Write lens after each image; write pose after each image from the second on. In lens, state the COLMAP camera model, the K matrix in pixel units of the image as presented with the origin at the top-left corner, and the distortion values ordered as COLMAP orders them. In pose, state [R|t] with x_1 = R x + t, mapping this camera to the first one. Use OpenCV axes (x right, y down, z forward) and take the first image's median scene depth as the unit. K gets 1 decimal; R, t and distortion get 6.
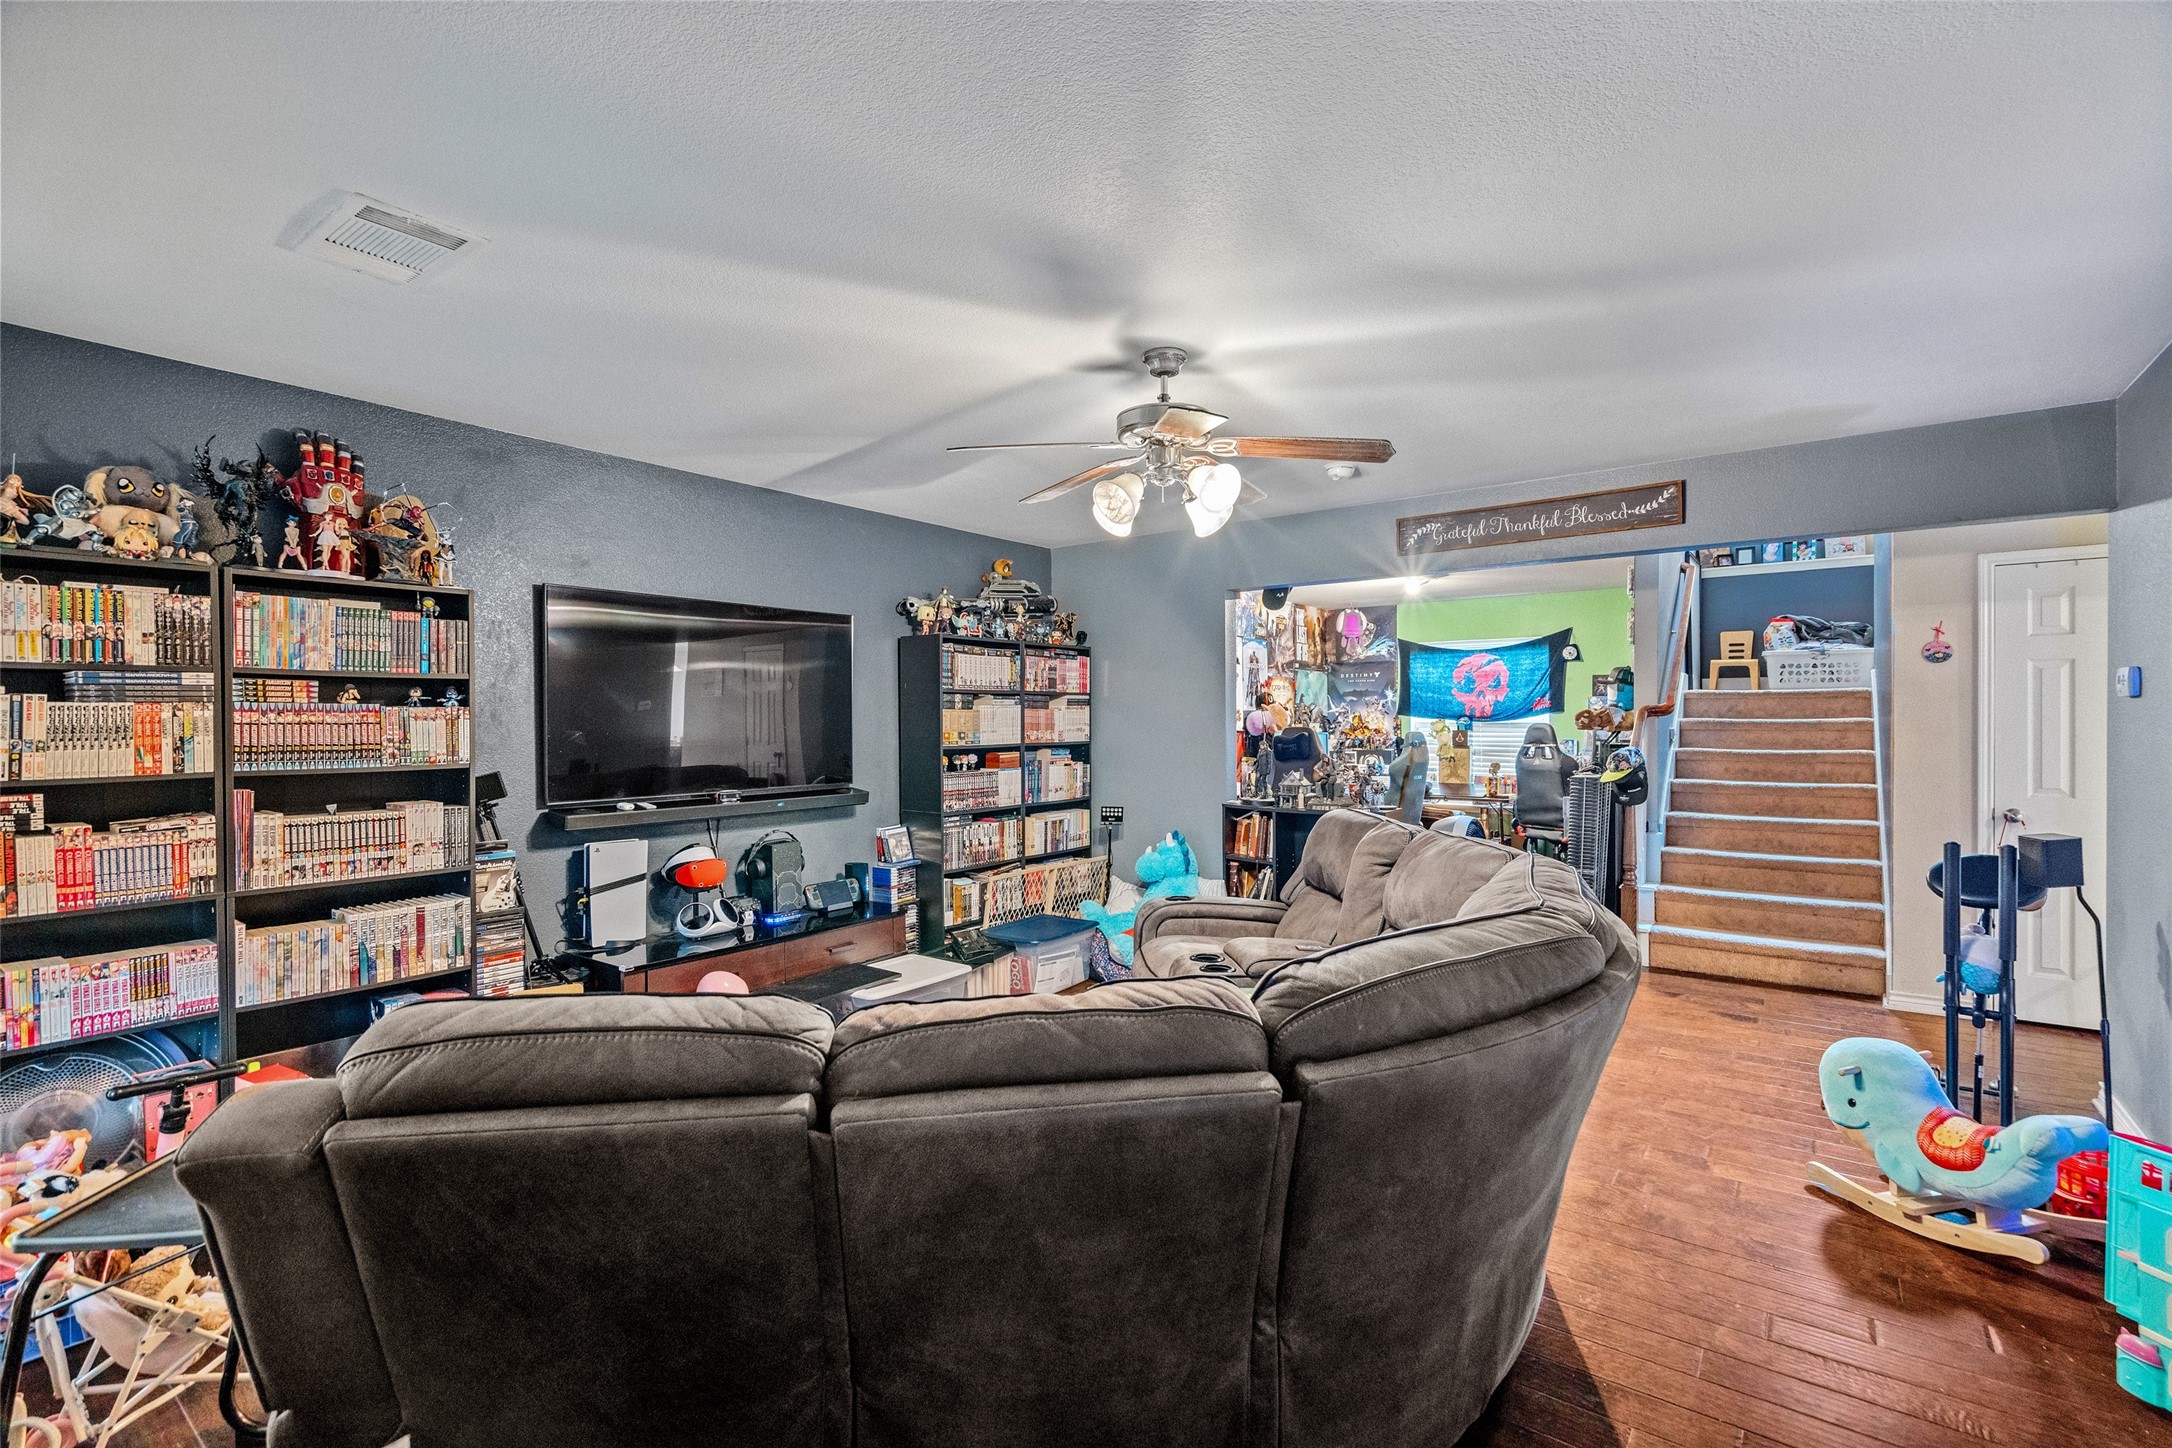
lens RADIAL K [[980.9, 0, 1080.2], [0, 980.9, 726.8], [0, 0, 1]] dist [-0.000195, 0.000335]
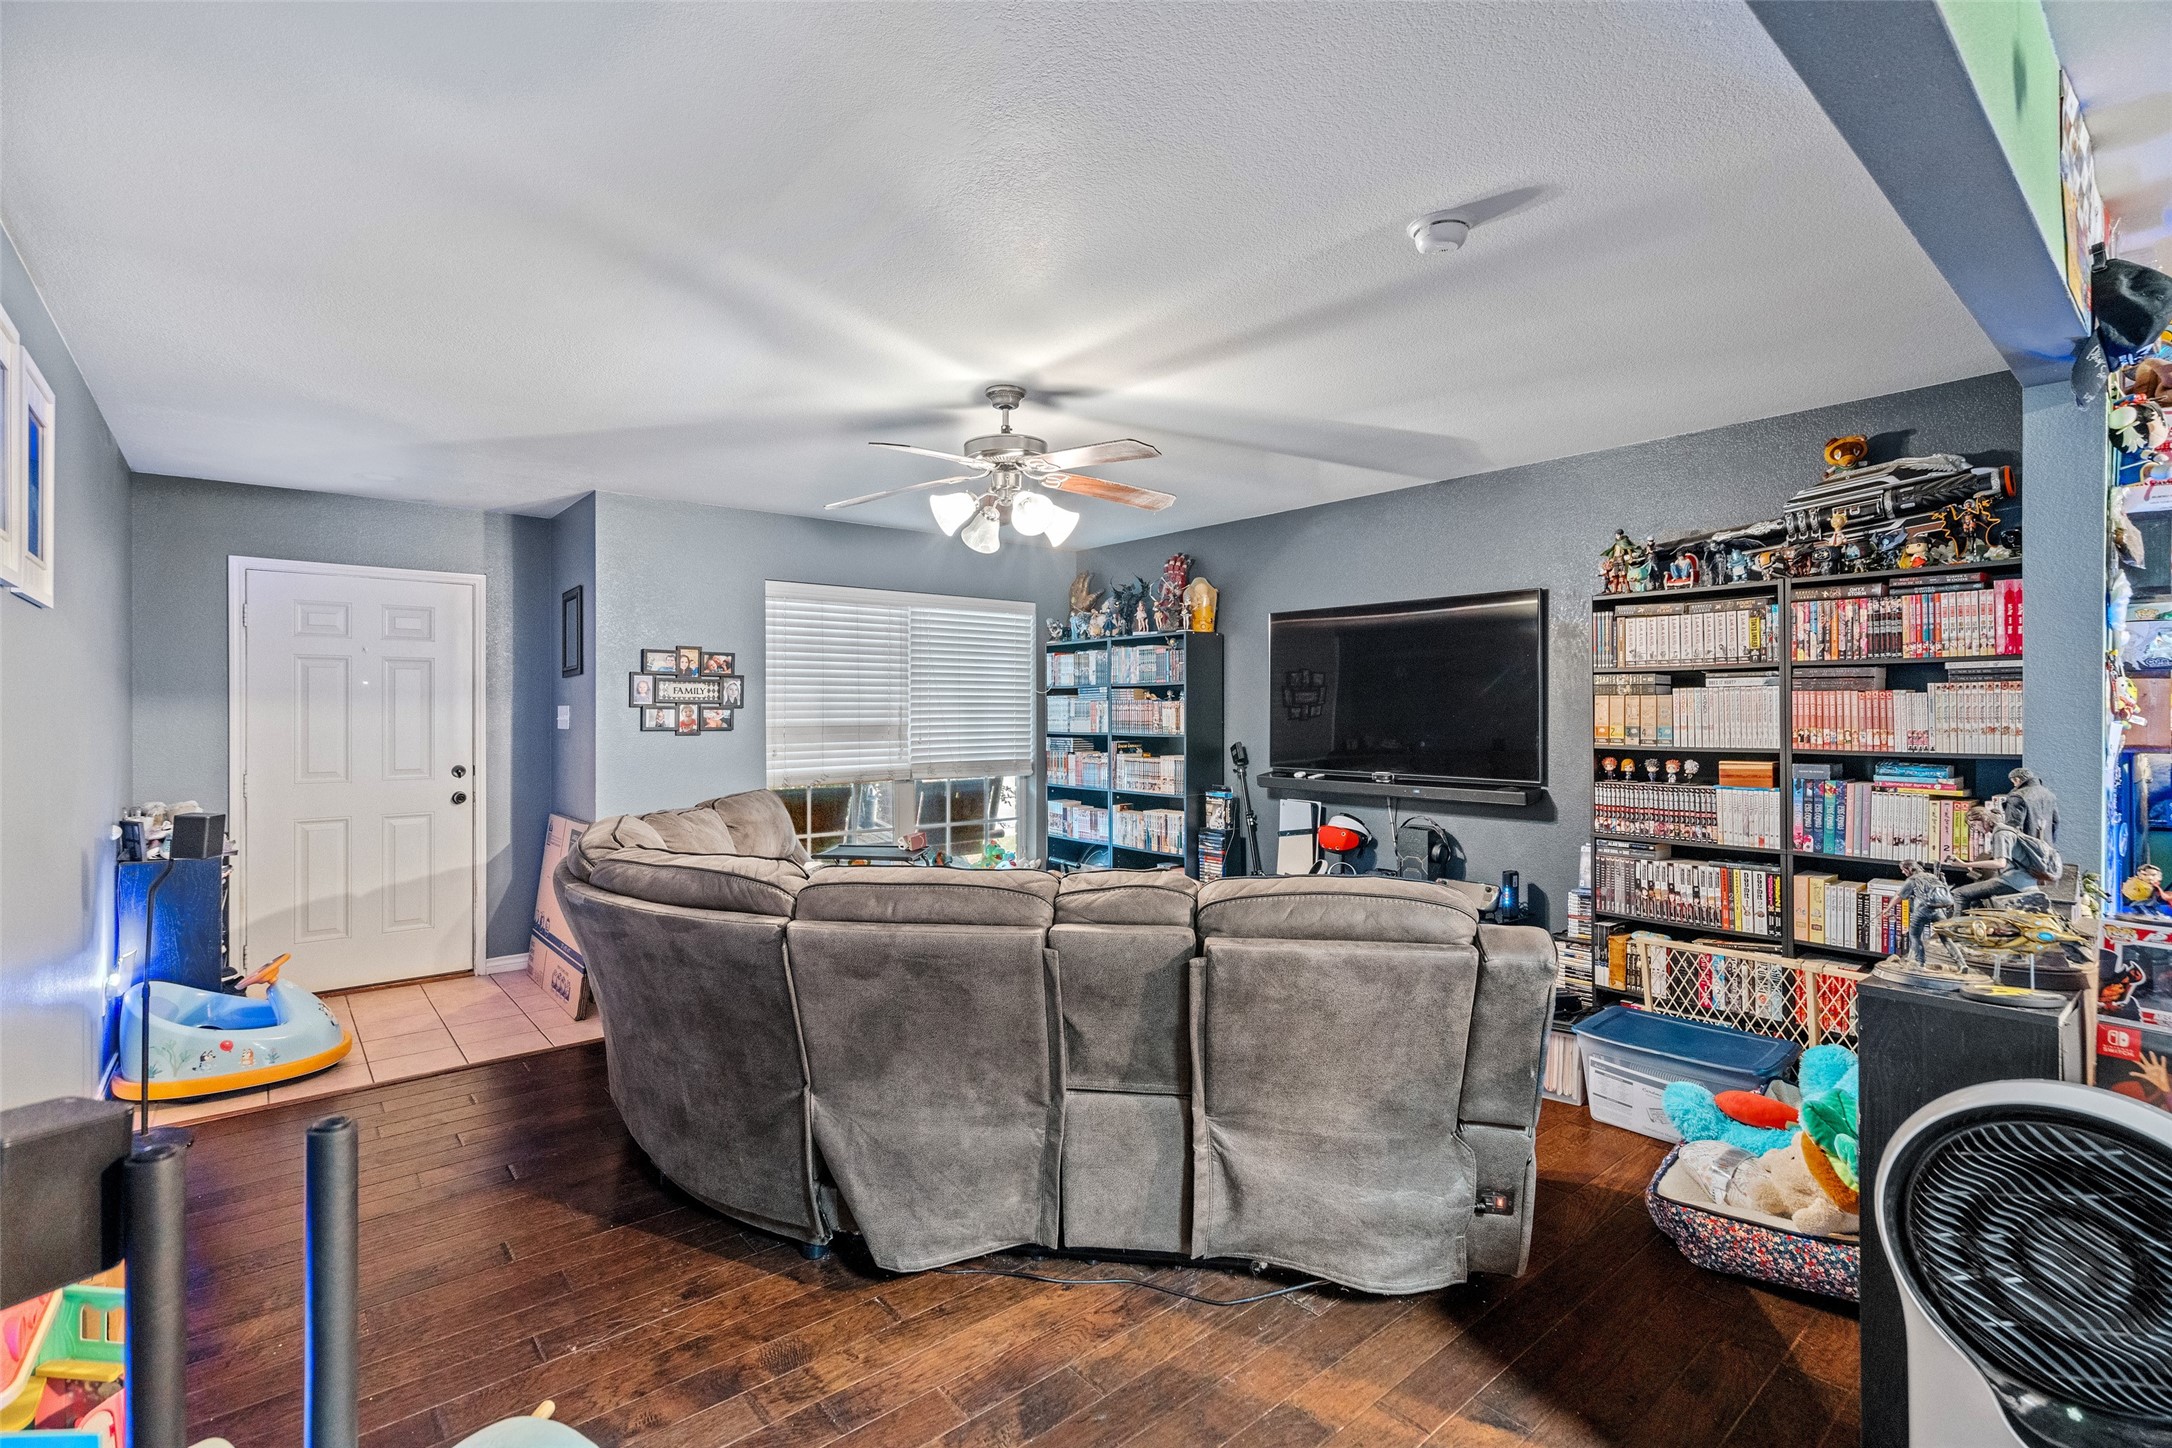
lens RADIAL K [[980.9, 0, 1080.3], [0, 980.9, 705.7], [0, 0, 1]] dist [-0.000195, 0.000335]
pose [[-0.214864, 0.002543, -0.976641, 0.535928], [-0.003903, 0.999986, 0.003463, -0.008858], [0.976636, 0.004556, -0.214851, 0.606675]]
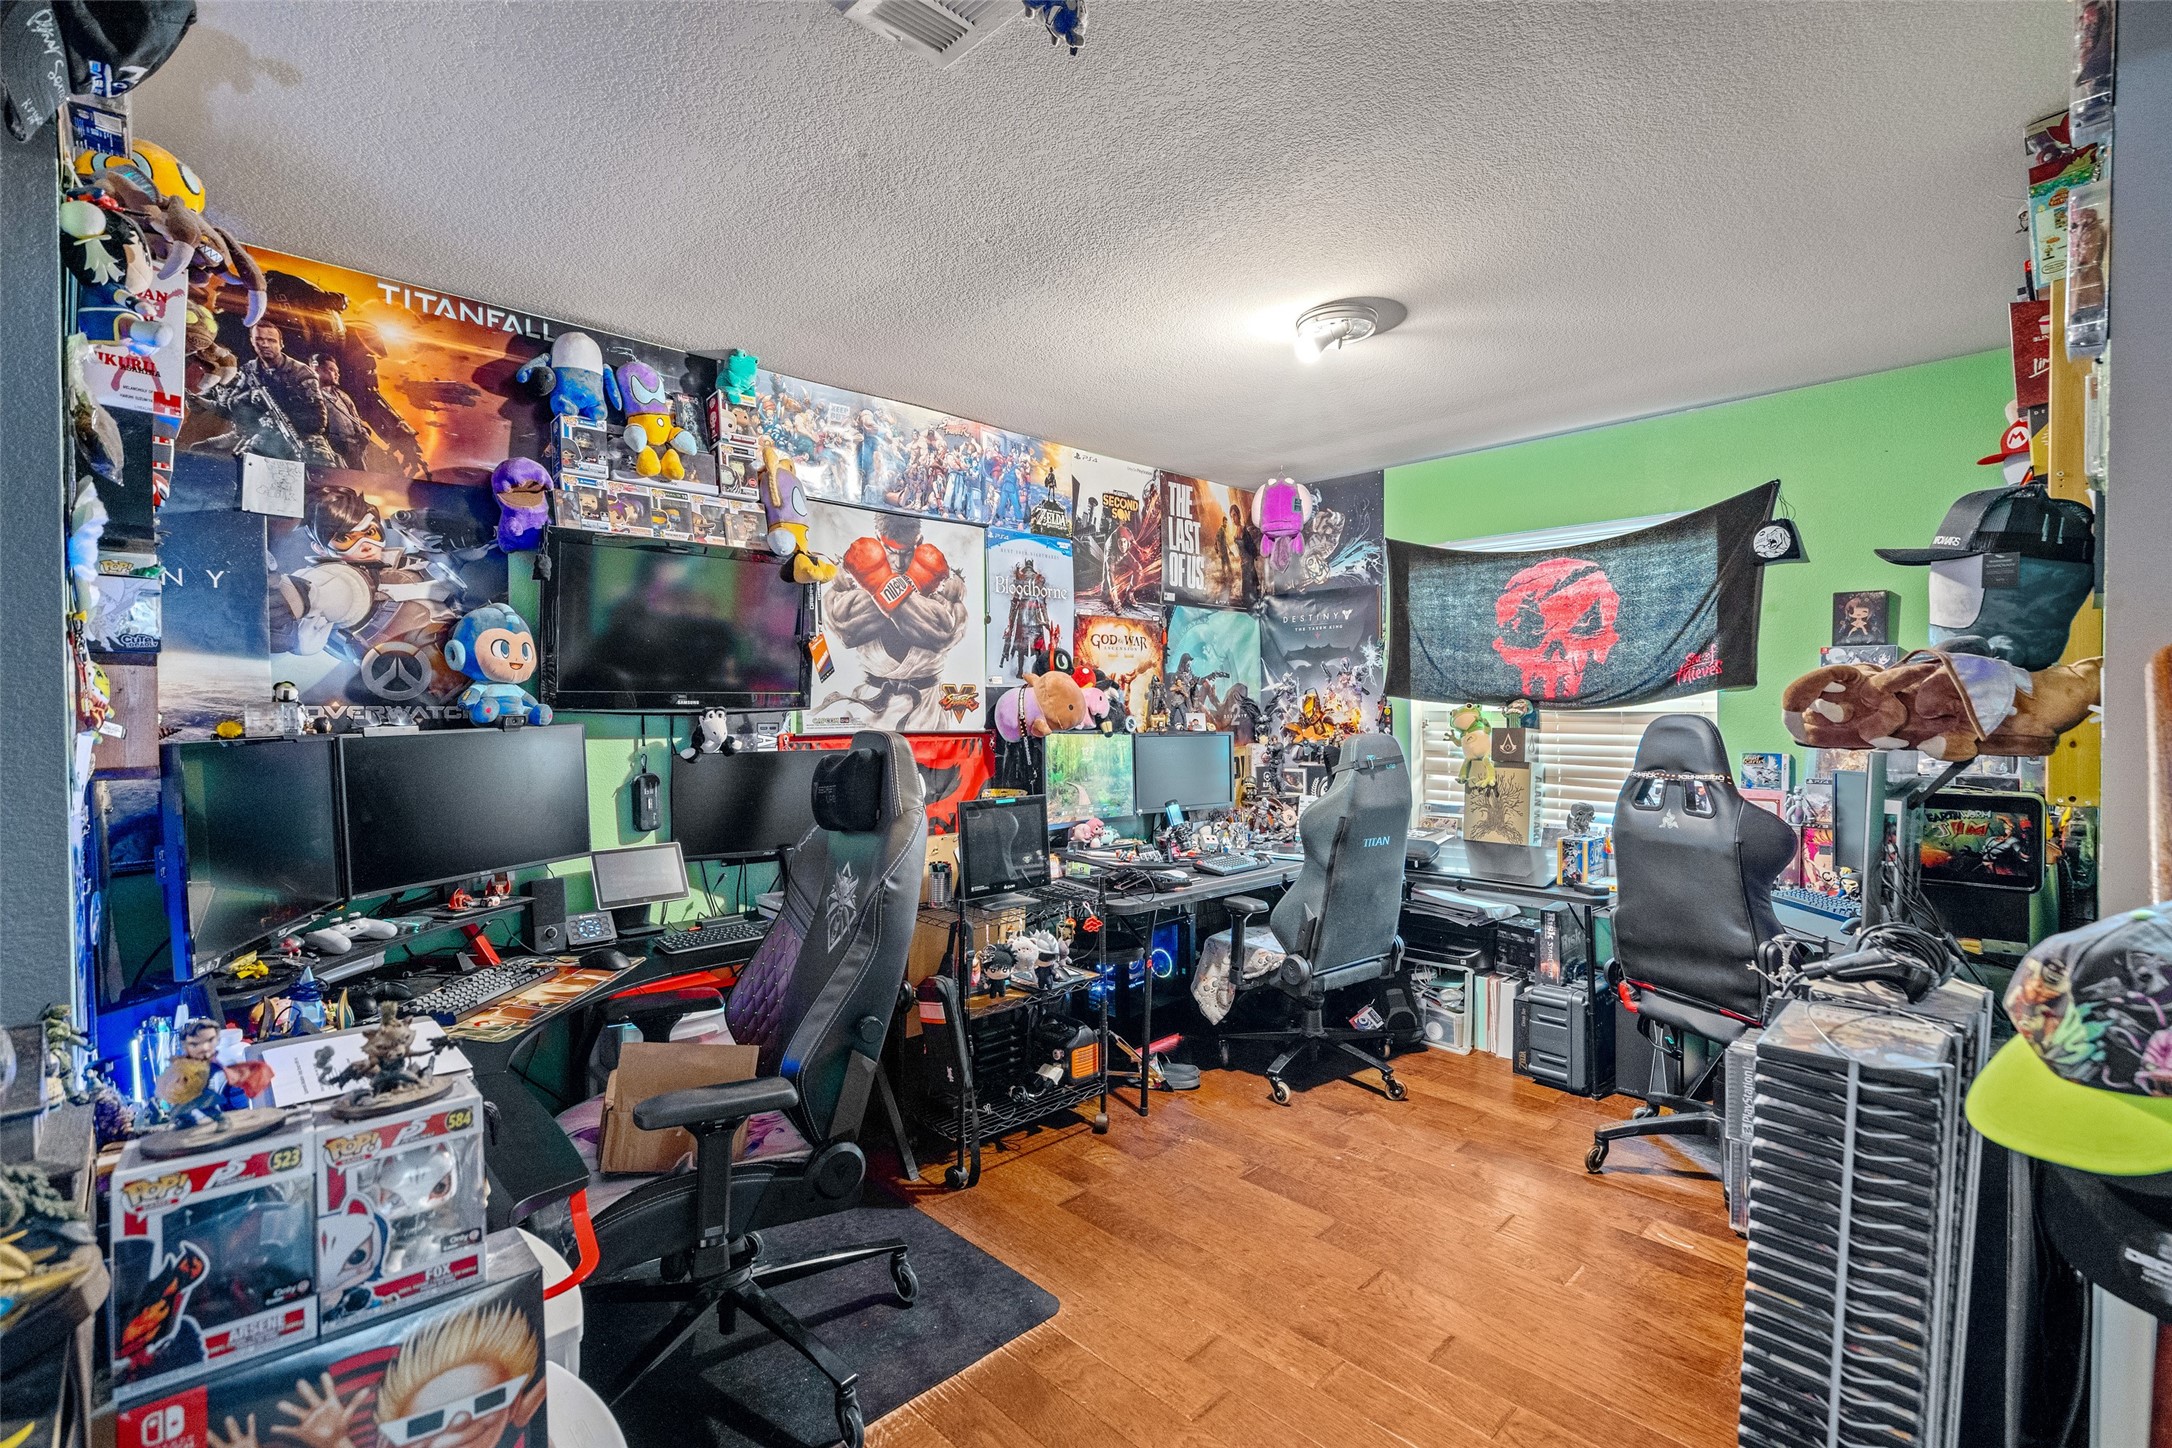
lens RADIAL K [[980.9, 0, 1078.5], [0, 980.9, 728.3], [0, 0, 1]] dist [-0.000195, 0.000335]
pose [[0.988441, -0.000708, -0.151604, 0.357997], [0.003448, 0.999835, 0.017807, -0.007486], [0.151566, -0.018124, 0.988281, 0.716248]]
